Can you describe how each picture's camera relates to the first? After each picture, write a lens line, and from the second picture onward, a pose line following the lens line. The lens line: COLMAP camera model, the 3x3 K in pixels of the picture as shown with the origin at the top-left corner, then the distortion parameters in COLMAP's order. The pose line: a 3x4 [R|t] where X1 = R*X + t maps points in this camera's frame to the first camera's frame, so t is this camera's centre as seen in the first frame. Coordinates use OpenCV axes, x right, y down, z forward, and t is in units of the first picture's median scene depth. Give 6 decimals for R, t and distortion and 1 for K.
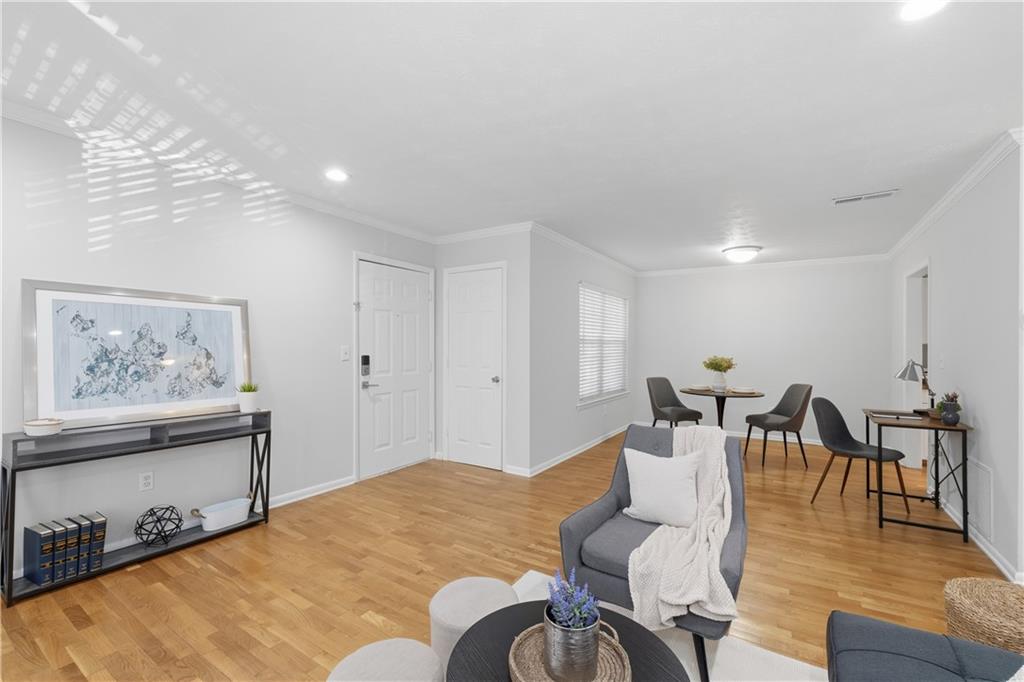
lens RADIAL K [[438.1, 0, 517.2], [0, 438.1, 347.2], [0, 0, 1]] dist [-0.002244, 0.000108]
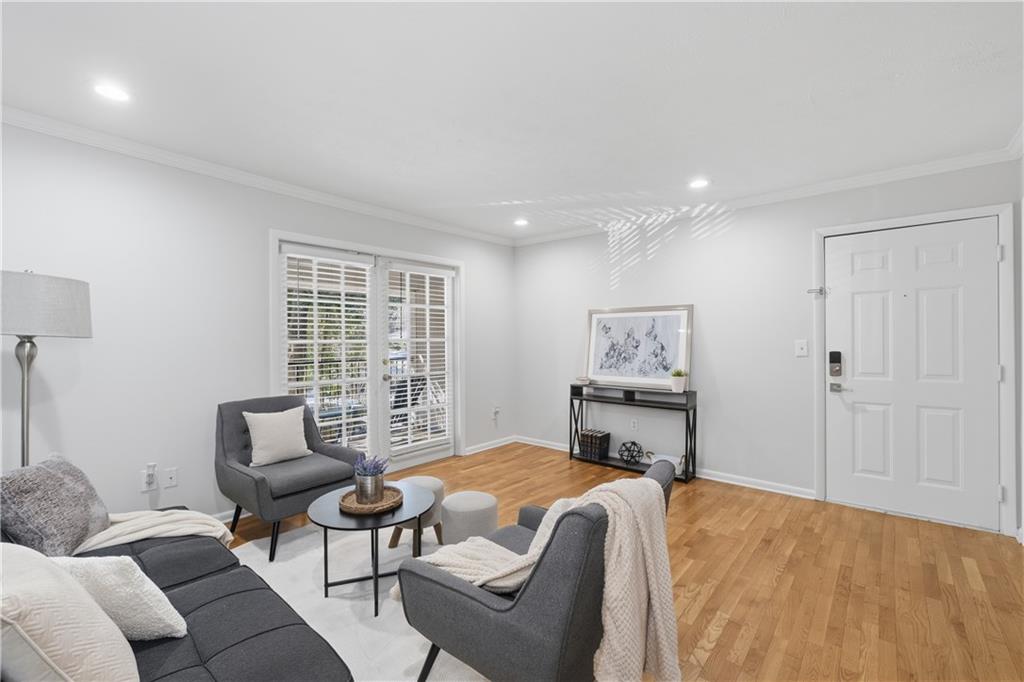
lens RADIAL K [[438.1, 0, 517.2], [0, 438.1, 347.2], [0, 0, 1]] dist [-0.002244, 0.000108]
pose [[-0.133884, 0.006063, -0.990978, 0.723356], [0.000318, 0.999981, 0.006075, 0.007405], [0.990997, 0.000498, -0.133883, 0.696225]]
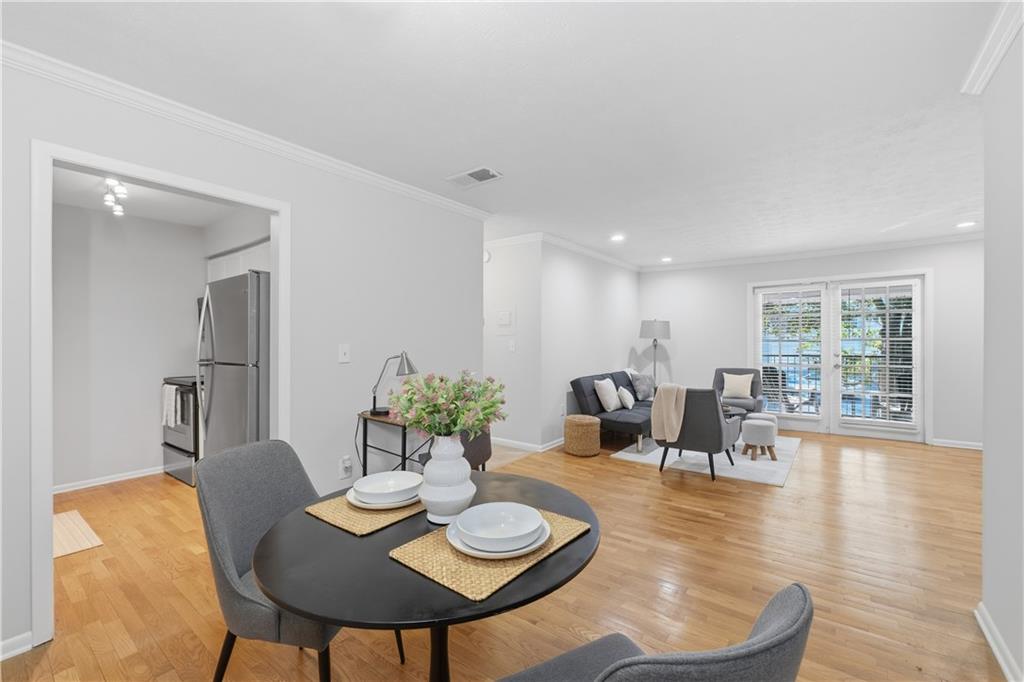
lens RADIAL K [[422.6, 0, 520.4], [0, 422.6, 342.0], [0, 0, 1]] dist [-0.001283, -0.000059]
pose [[-0.997183, -0.005743, 0.074783, 0.679691], [-0.005503, 0.999979, 0.003413, 0.005939], [-0.074801, 0.002992, -0.997194, 2.057562]]
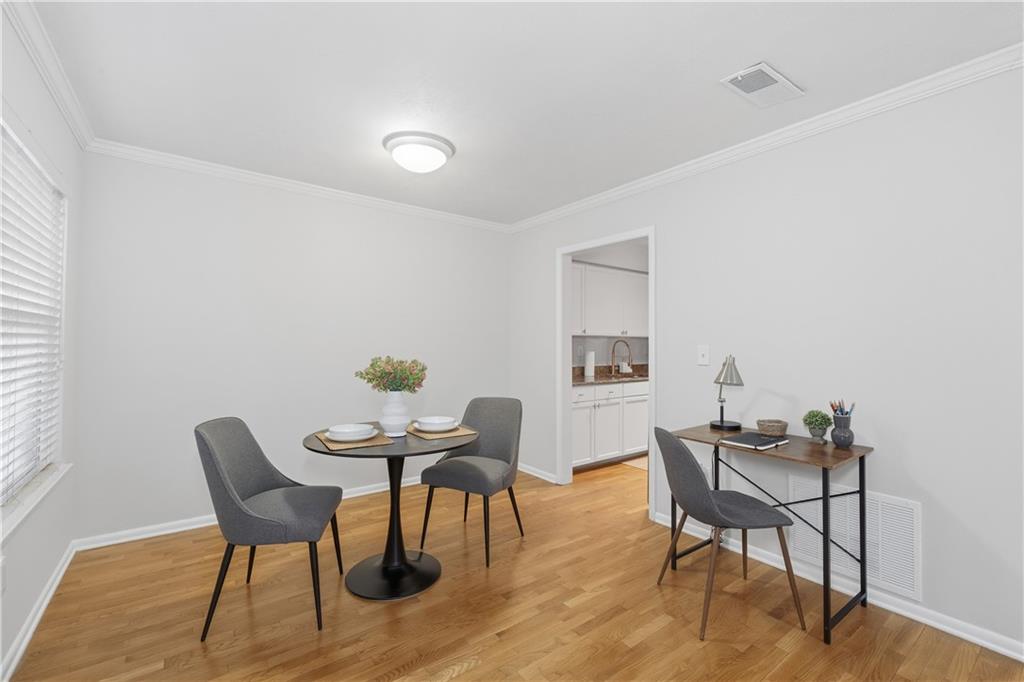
lens RADIAL K [[442.0, 0, 512.0], [0, 442.0, 341.0], [0, 0, 1]] dist [-0.017775, -0.000335]
pose [[0.363400, -0.003596, 0.931626, 0.135127], [-0.000260, 0.999992, 0.003961, 0.003502], [-0.931633, -0.001682, 0.363396, 1.198661]]
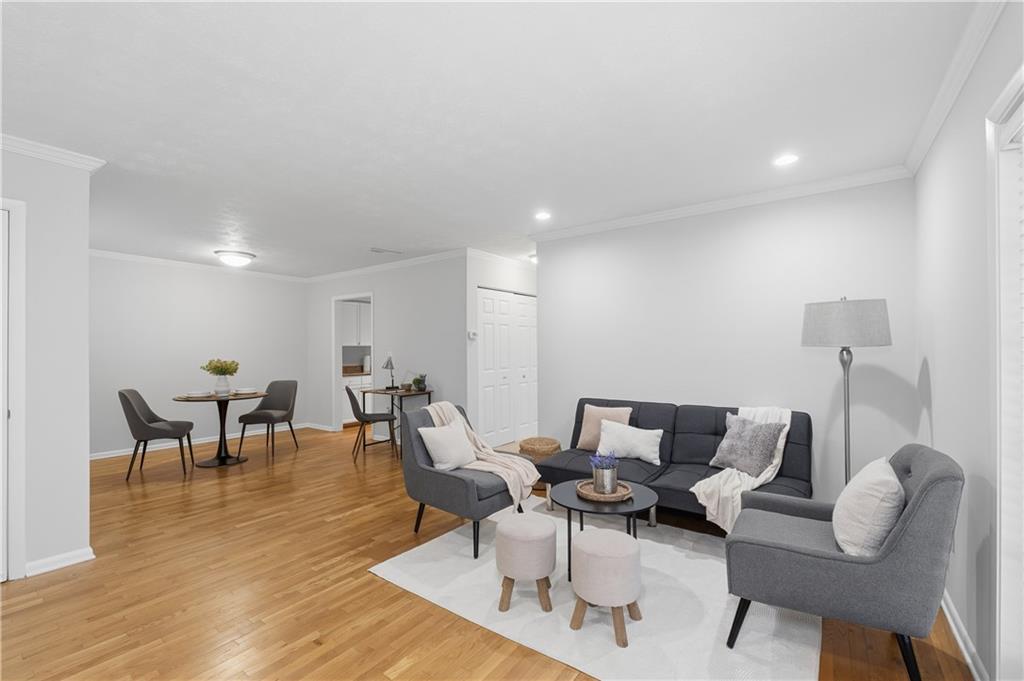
lens RADIAL K [[438.1, 0, 517.2], [0, 438.1, 346.7], [0, 0, 1]] dist [-0.002244, 0.000108]
pose [[0.059516, -0.003410, 0.998222, -0.779635], [0.008697, 0.999958, 0.002898, -0.007771], [-0.998189, 0.008509, 0.059544, 0.476869]]
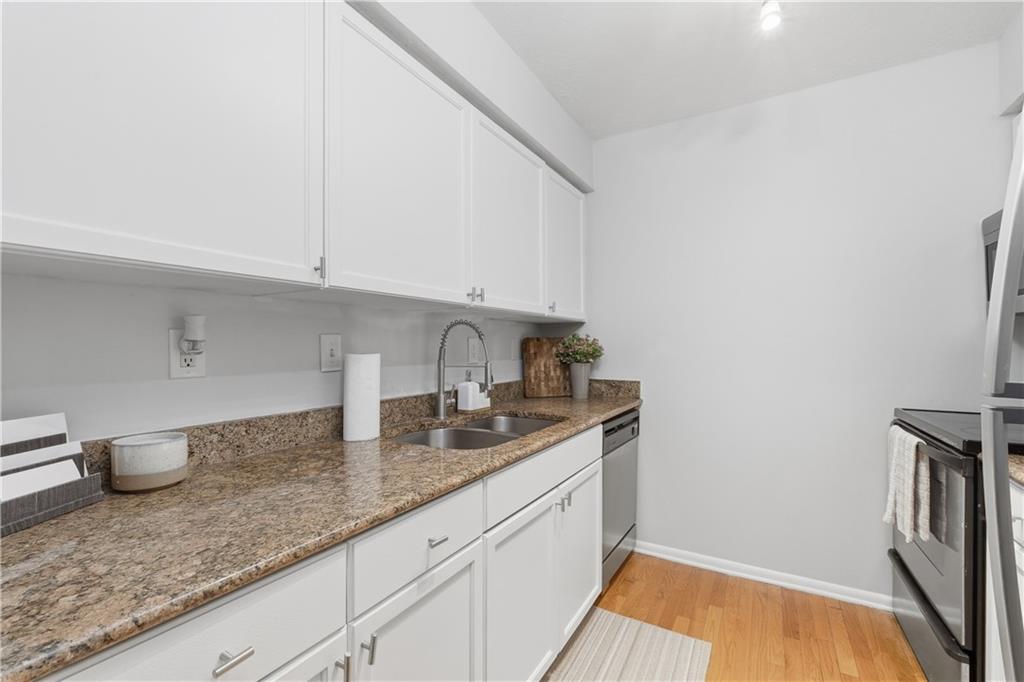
lens RADIAL K [[438.1, 0, 517.2], [0, 438.1, 347.2], [0, 0, 1]] dist [-0.002244, 0.000108]
pose [[-0.037510, -0.014808, 0.999187, 1.295292], [-0.000396, 0.999890, 0.014804, 0.034205], [-0.999296, 0.000160, -0.037512, 1.377871]]
